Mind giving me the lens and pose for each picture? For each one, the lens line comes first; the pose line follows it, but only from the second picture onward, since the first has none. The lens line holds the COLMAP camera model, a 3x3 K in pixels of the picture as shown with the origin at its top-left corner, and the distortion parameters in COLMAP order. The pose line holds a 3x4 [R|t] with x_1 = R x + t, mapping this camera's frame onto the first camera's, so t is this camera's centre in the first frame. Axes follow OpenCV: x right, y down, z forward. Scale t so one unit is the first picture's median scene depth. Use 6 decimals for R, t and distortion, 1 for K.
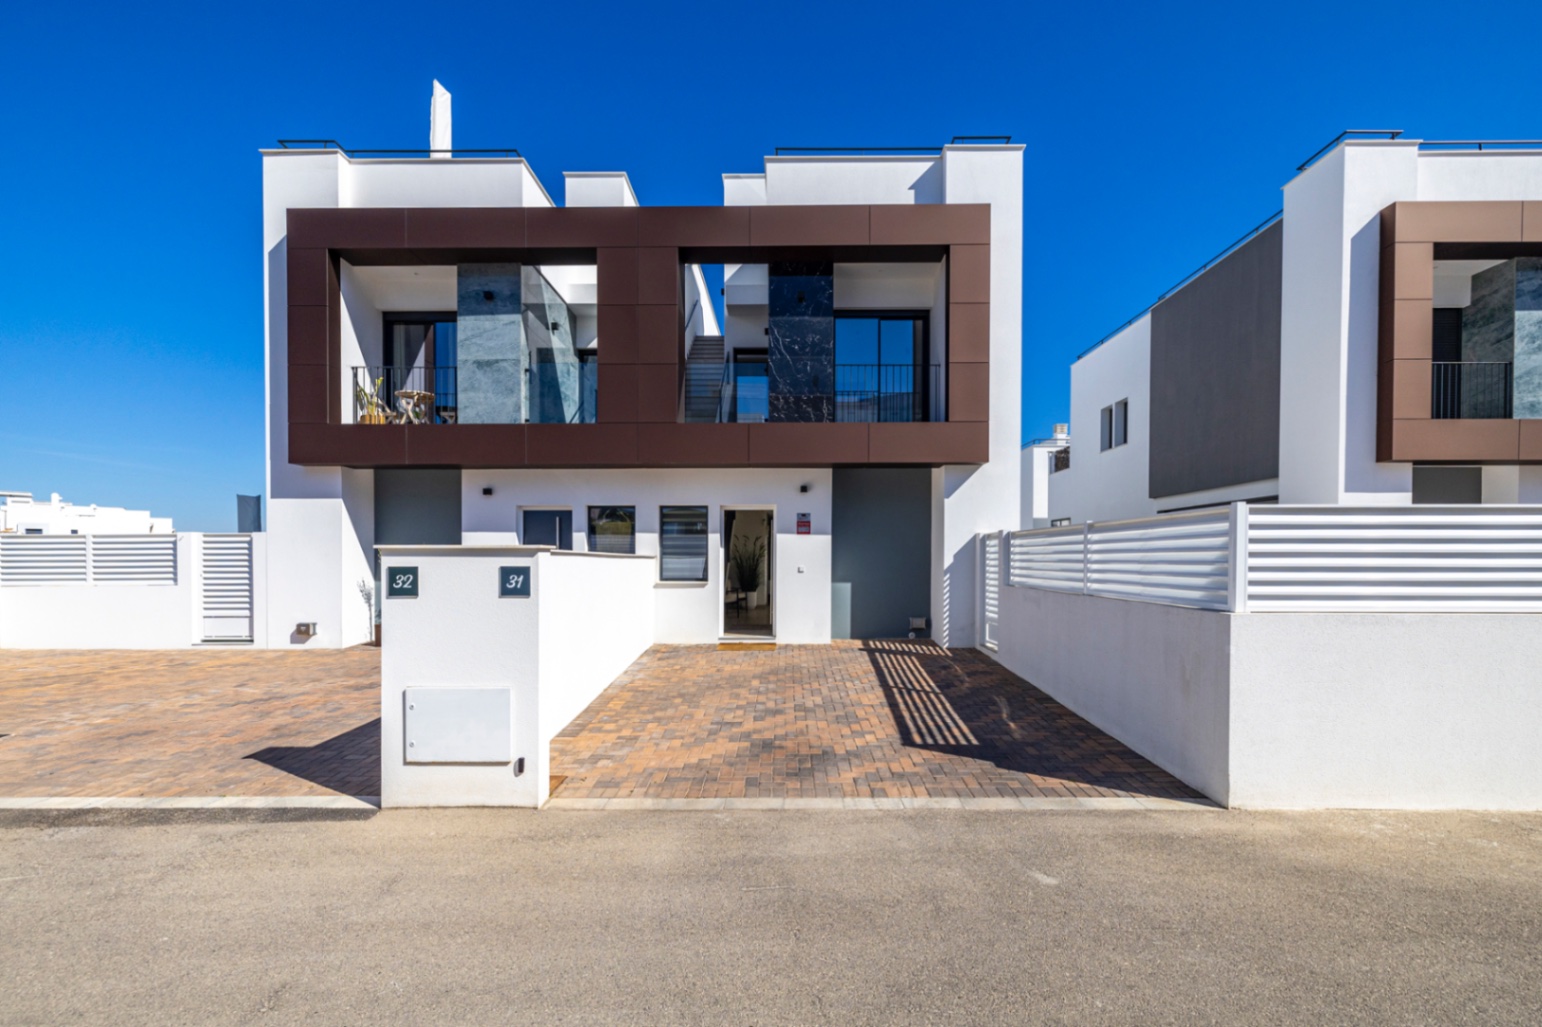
lens RADIAL K [[688.6, 0, 777.4], [0, 688.6, 564.7], [0, 0, 1]] dist [0.001388, 0.000315]
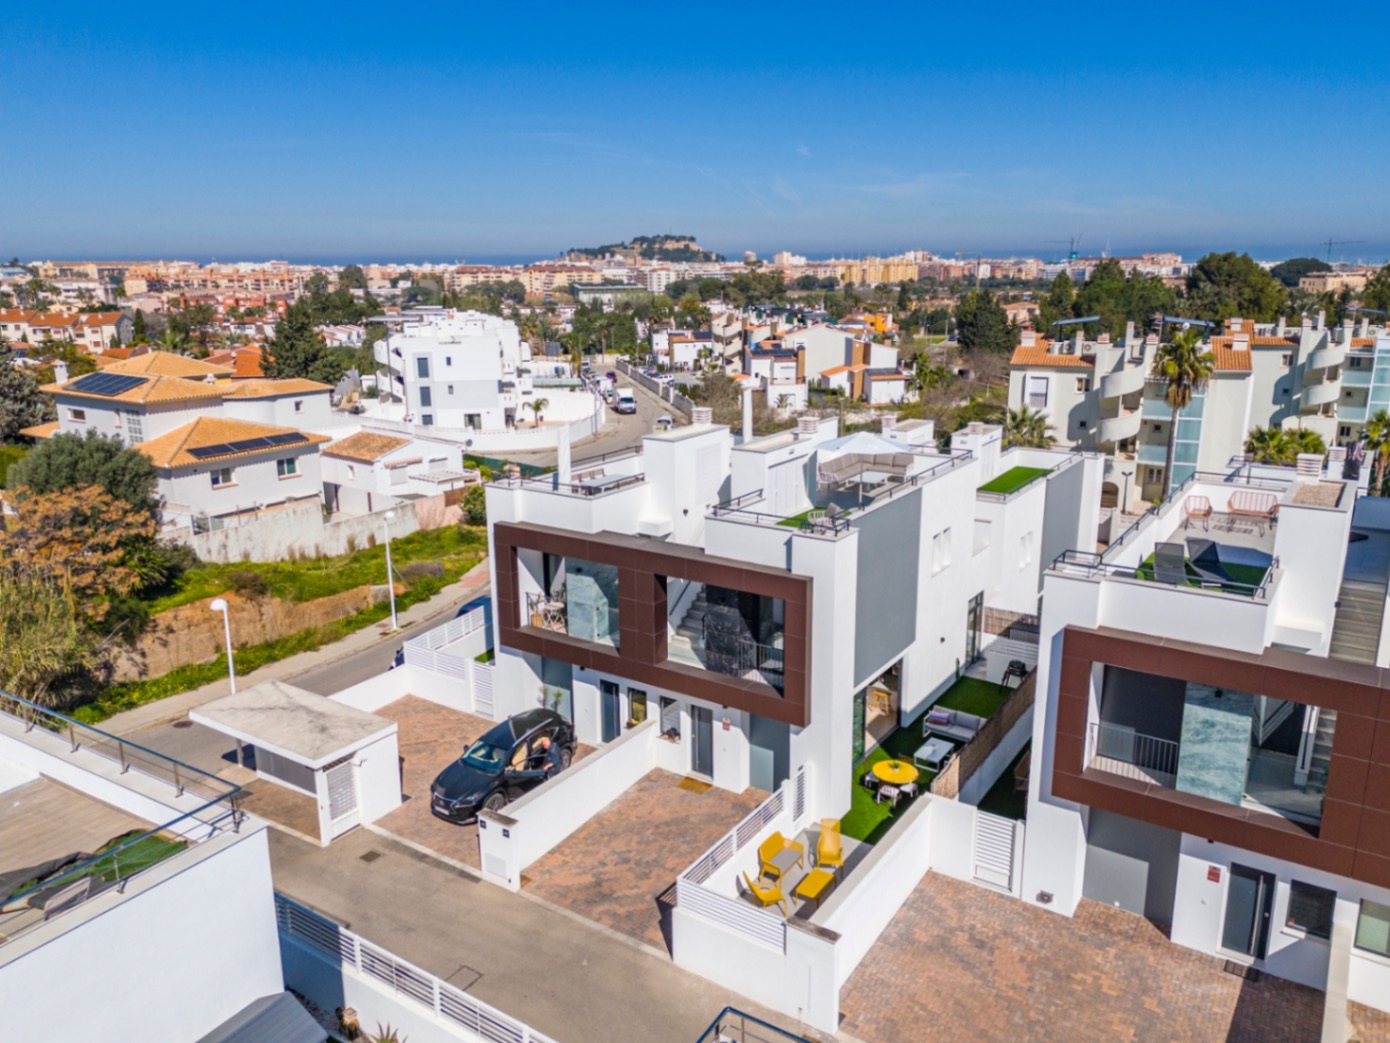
lens RADIAL K [[1025.1, 0, 695.0], [0, 1025.1, 521.5], [0, 0, 1]] dist [0.074552, -0.059415]
pose [[0.834997, 0.131302, -0.534359, 1.275183], [0.001525, 0.970557, 0.240868, -1.167962], [0.550253, -0.201939, 0.810212, -1.018749]]
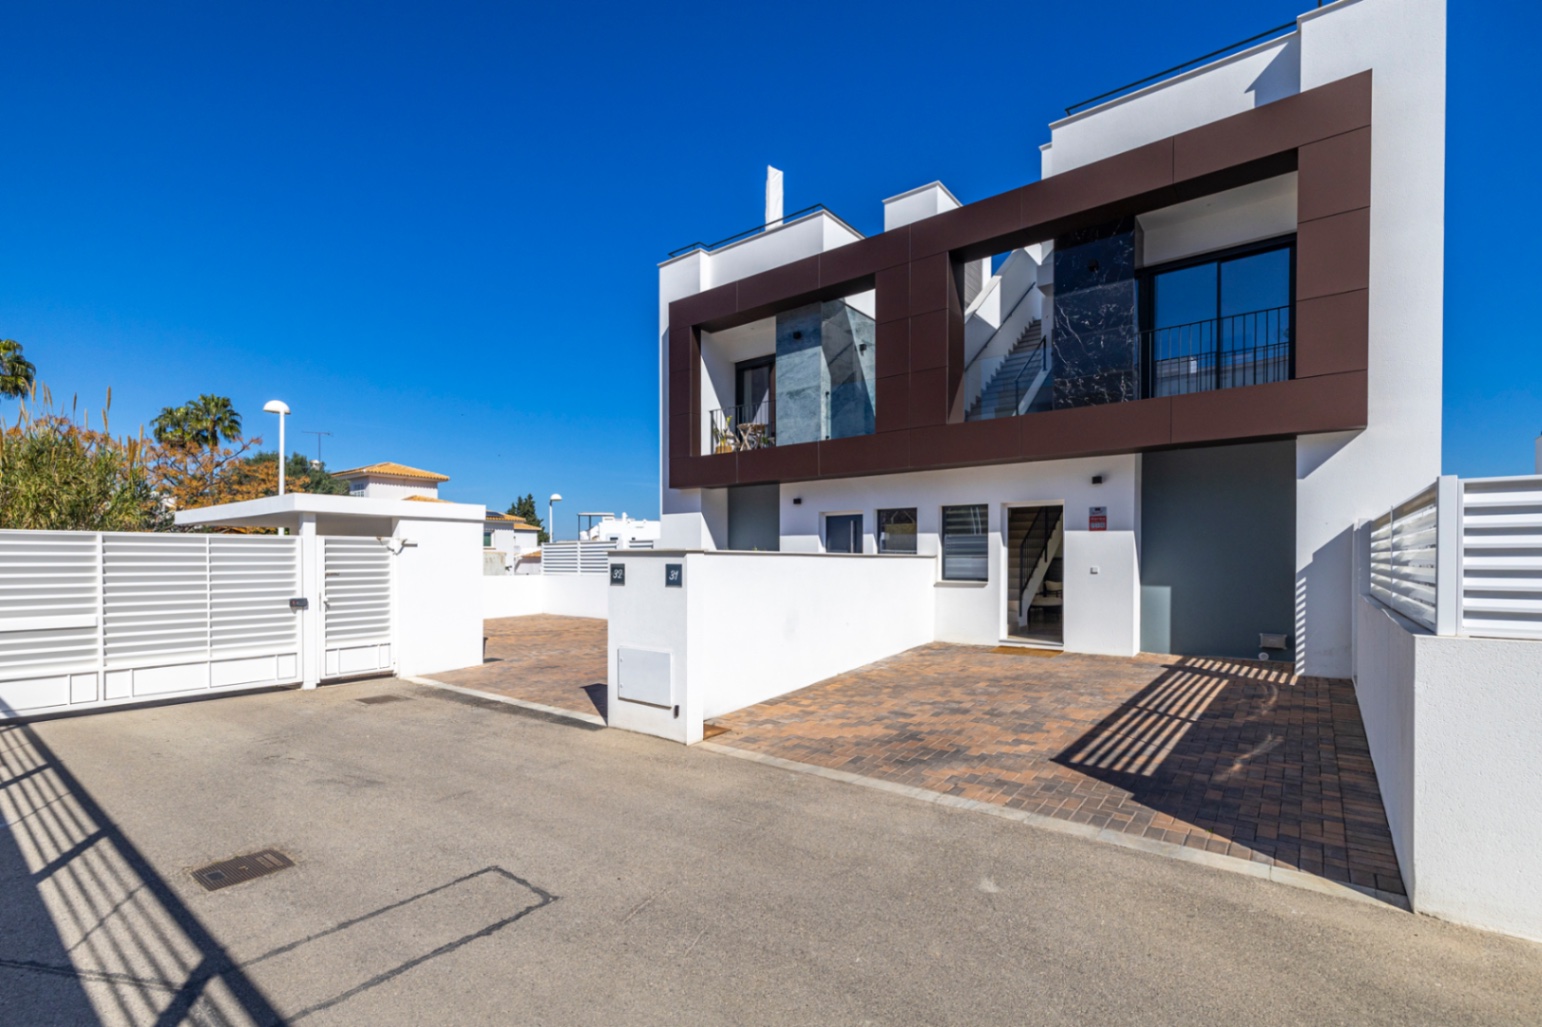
lens RADIAL K [[698.7, 0, 726.7], [0, 698.7, 561.8], [0, 0, 1]] dist [0.002909, 0.001380]
pose [[0.773690, 0.003160, -0.633556, 0.243036], [-0.005214, 0.999985, -0.001380, -0.000295], [0.633543, 0.004371, 0.773695, -0.001672]]
